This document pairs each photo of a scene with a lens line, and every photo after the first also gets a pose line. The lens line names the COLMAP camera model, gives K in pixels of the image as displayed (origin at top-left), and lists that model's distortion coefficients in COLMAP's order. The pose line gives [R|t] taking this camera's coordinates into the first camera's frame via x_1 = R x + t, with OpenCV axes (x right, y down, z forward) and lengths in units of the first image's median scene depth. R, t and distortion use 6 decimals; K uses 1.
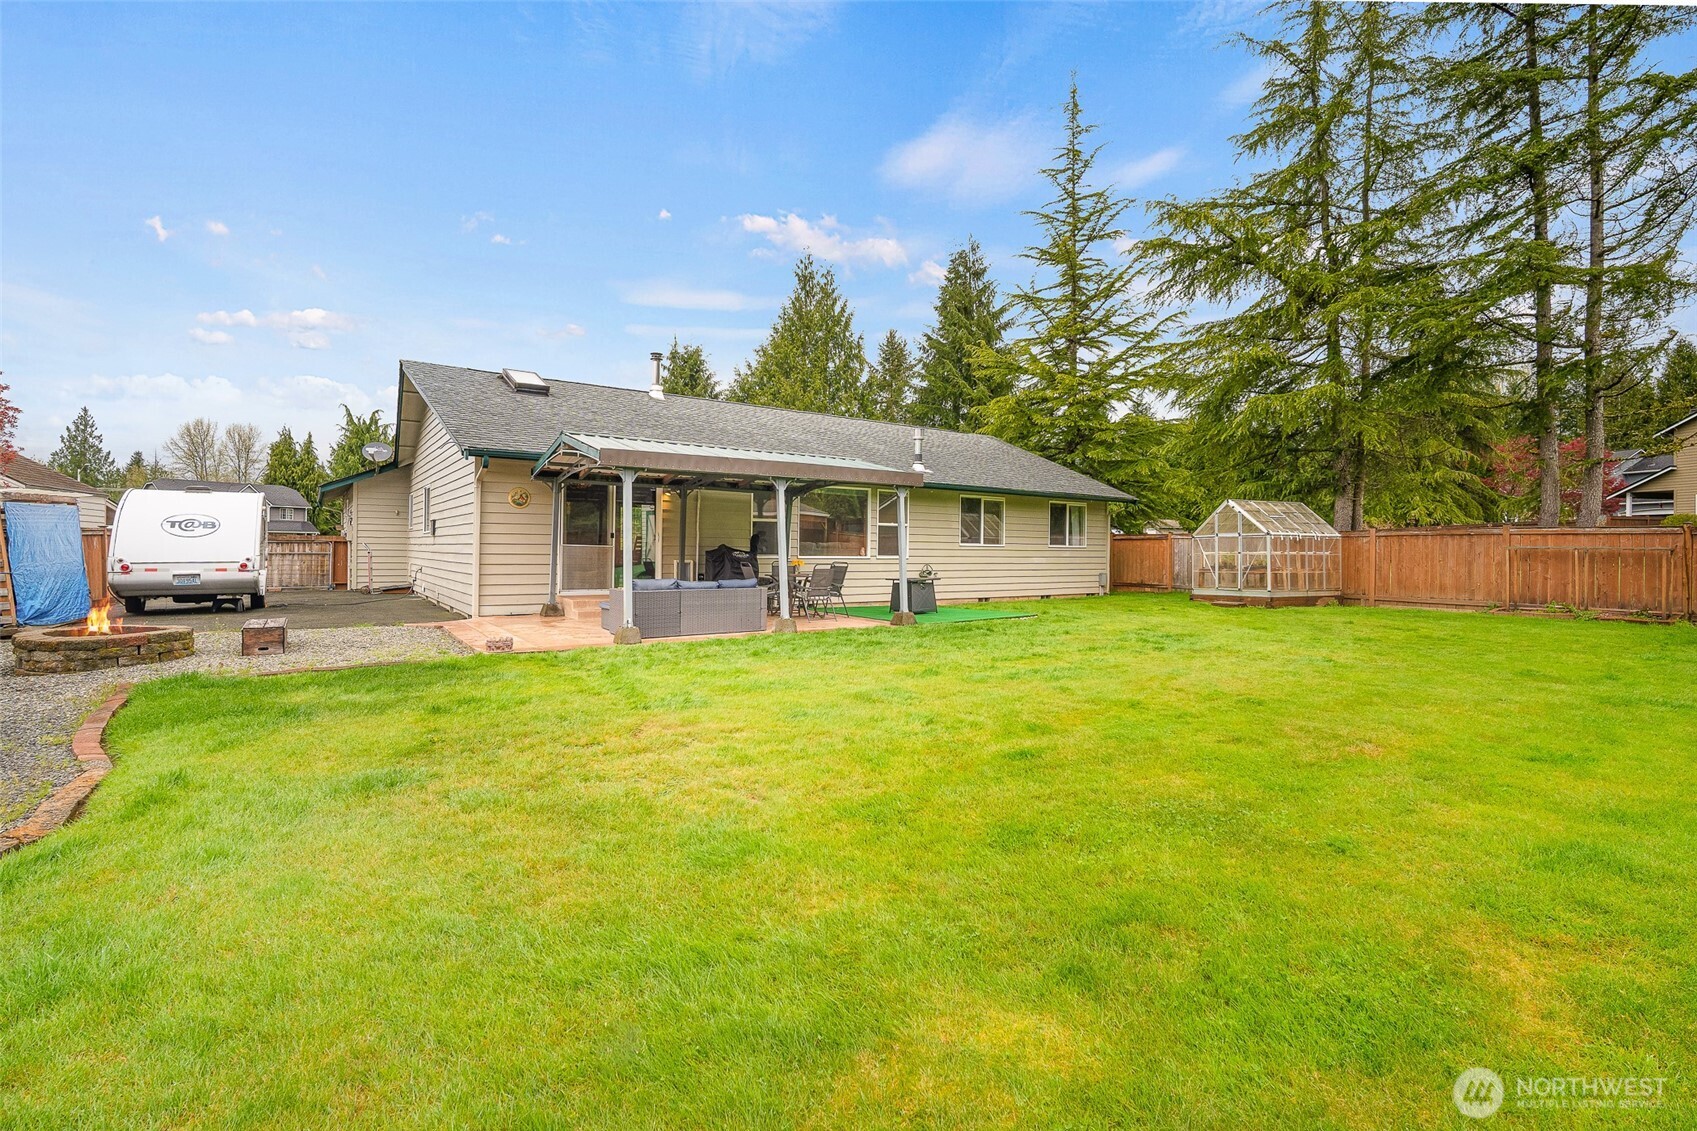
lens RADIAL K [[775.3, 0, 853.3], [0, 775.3, 554.2], [0, 0, 1]] dist [-0.018688, -0.000345]
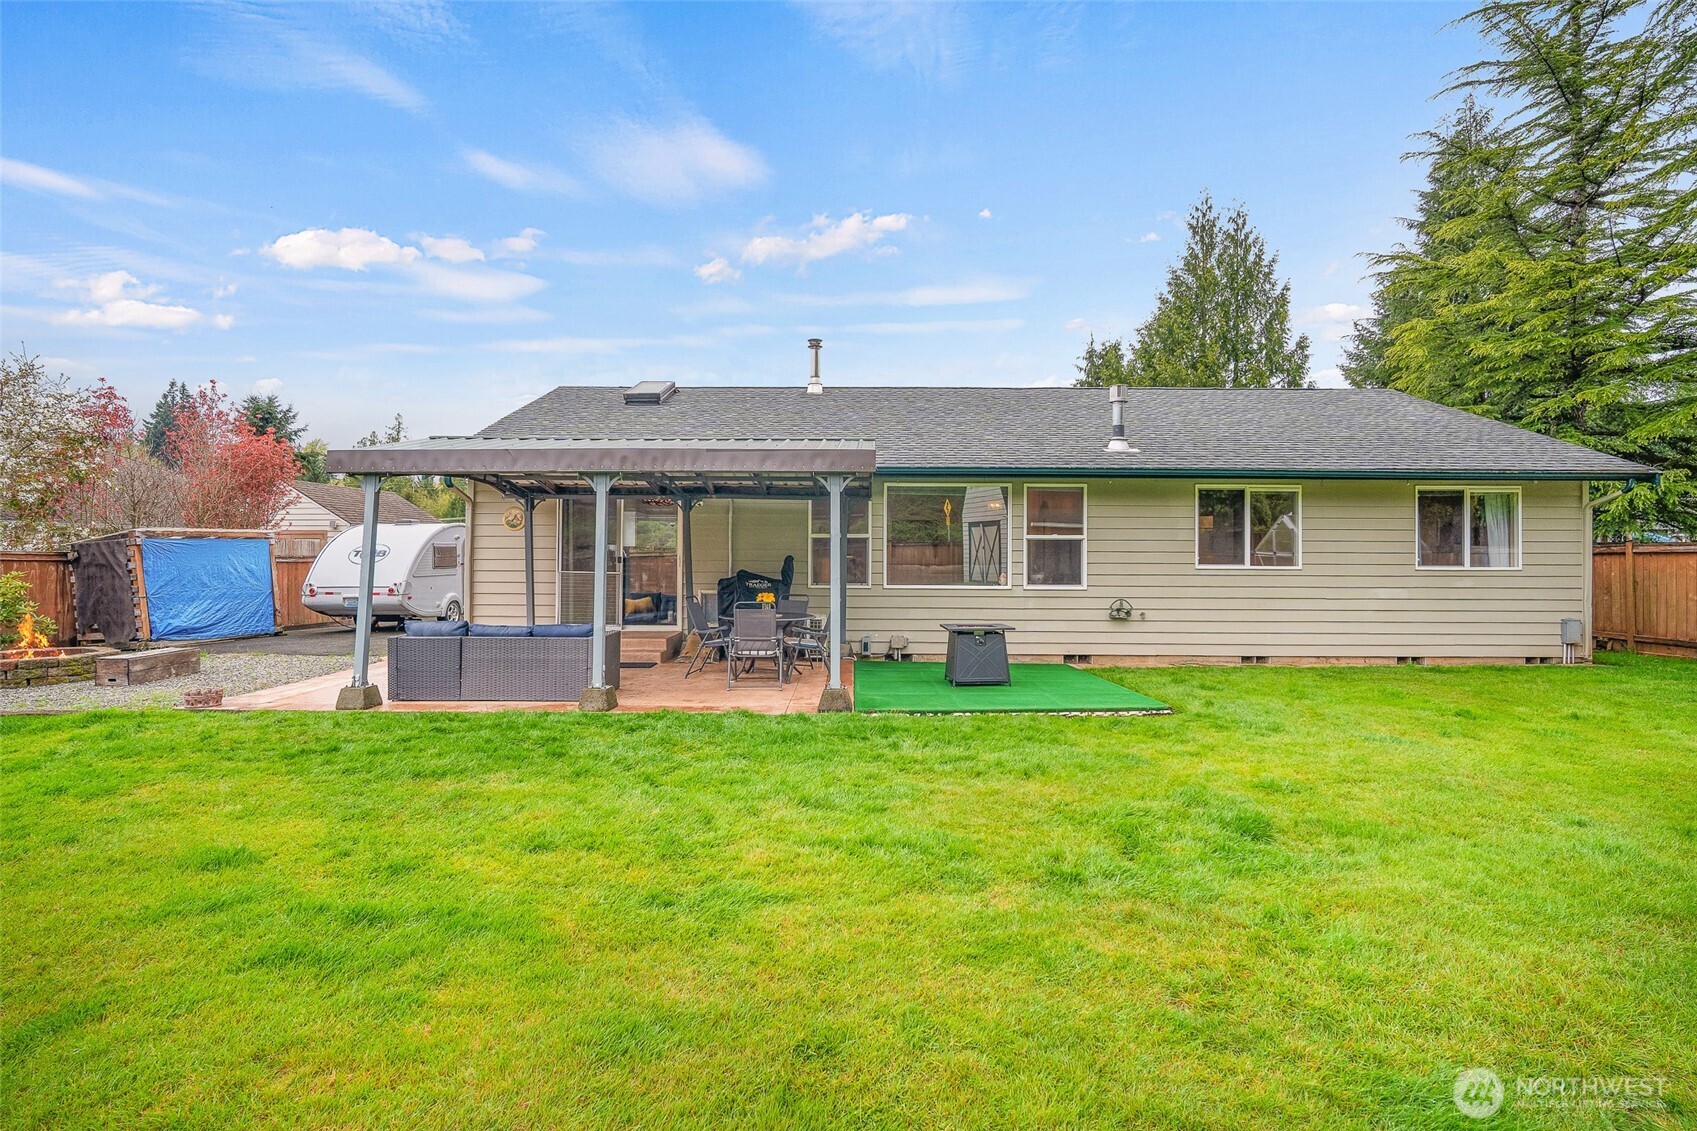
lens RADIAL K [[781.4, 0, 848.5], [0, 781.4, 565.5], [0, 0, 1]] dist [-0.012552, 0.000352]
pose [[0.807938, -0.004263, -0.589252, 0.252123], [-0.000470, 0.999969, -0.007879, -0.007806], [0.589268, 0.006643, 0.807911, 0.315258]]
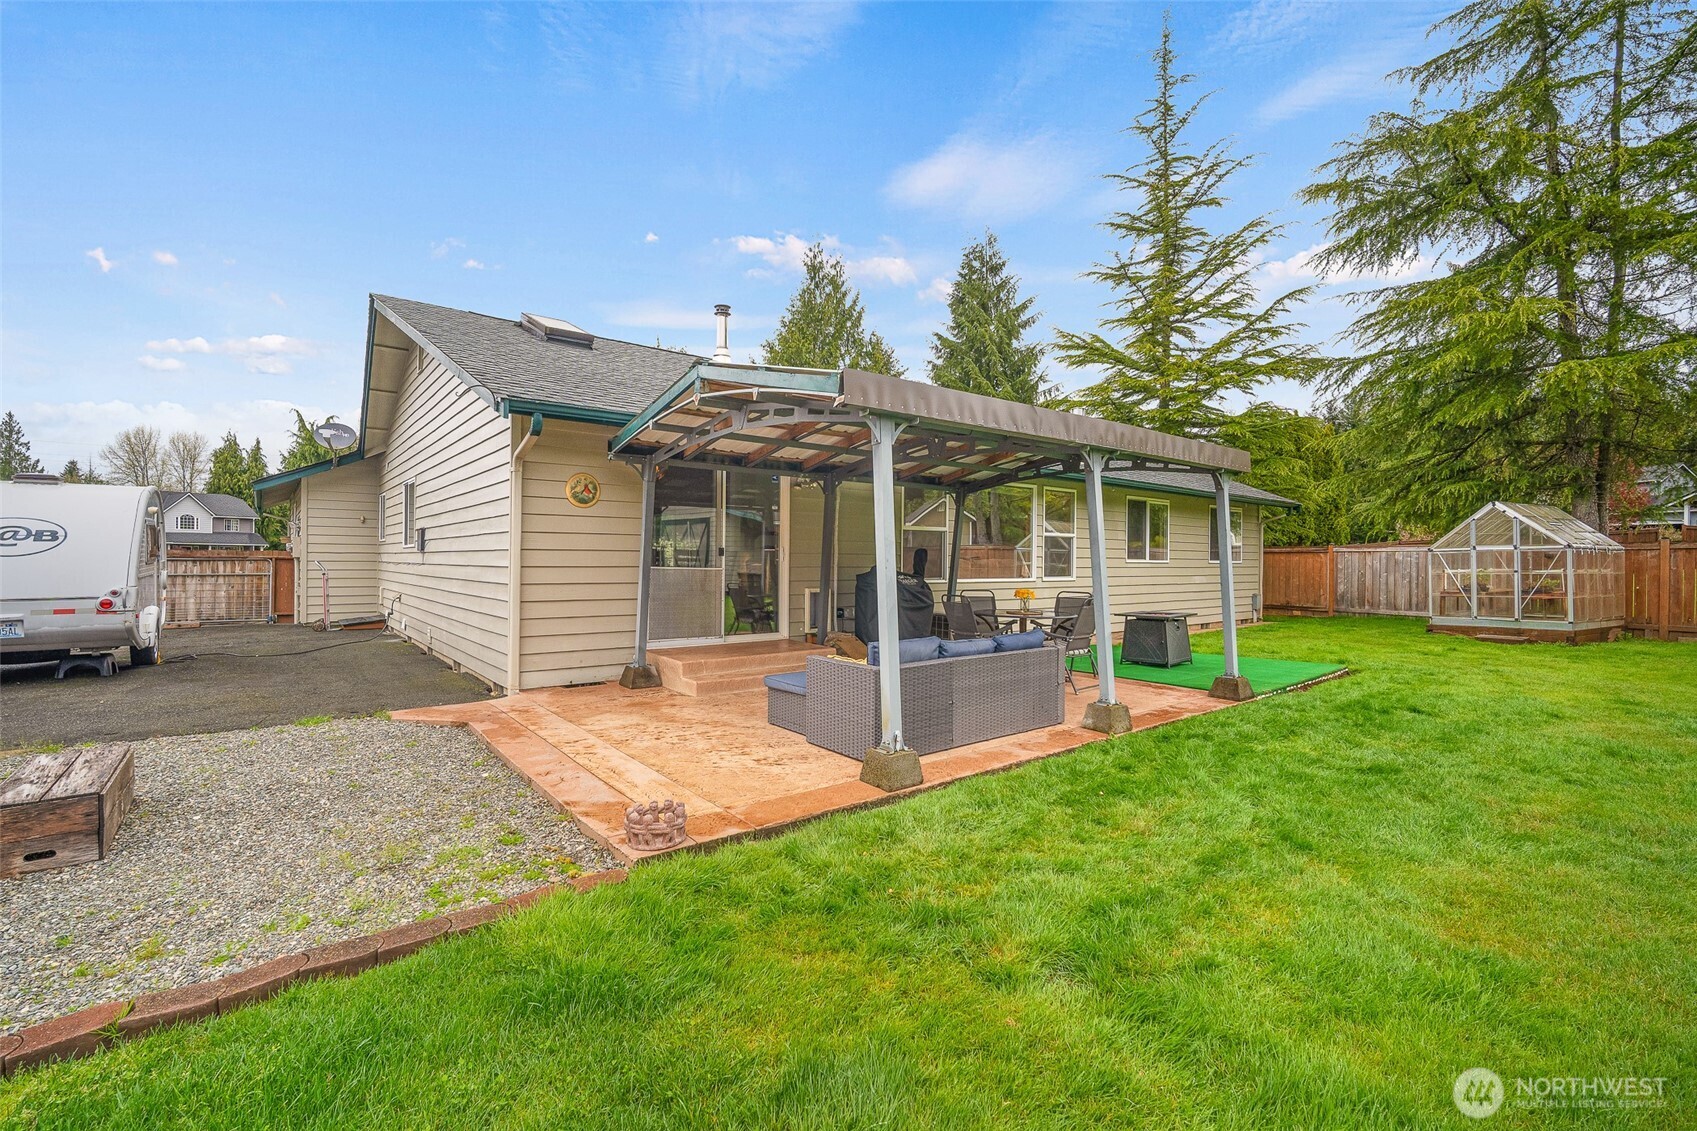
lens RADIAL K [[743.8, 0, 848.5], [0, 743.8, 565.5], [0, 0, 1]] dist [-0.014730, 0.000498]
pose [[0.998408, -0.003263, 0.056312, -0.162691], [0.003173, 0.999994, 0.001687, -0.009114], [-0.056317, -0.001506, 0.998412, 0.257932]]
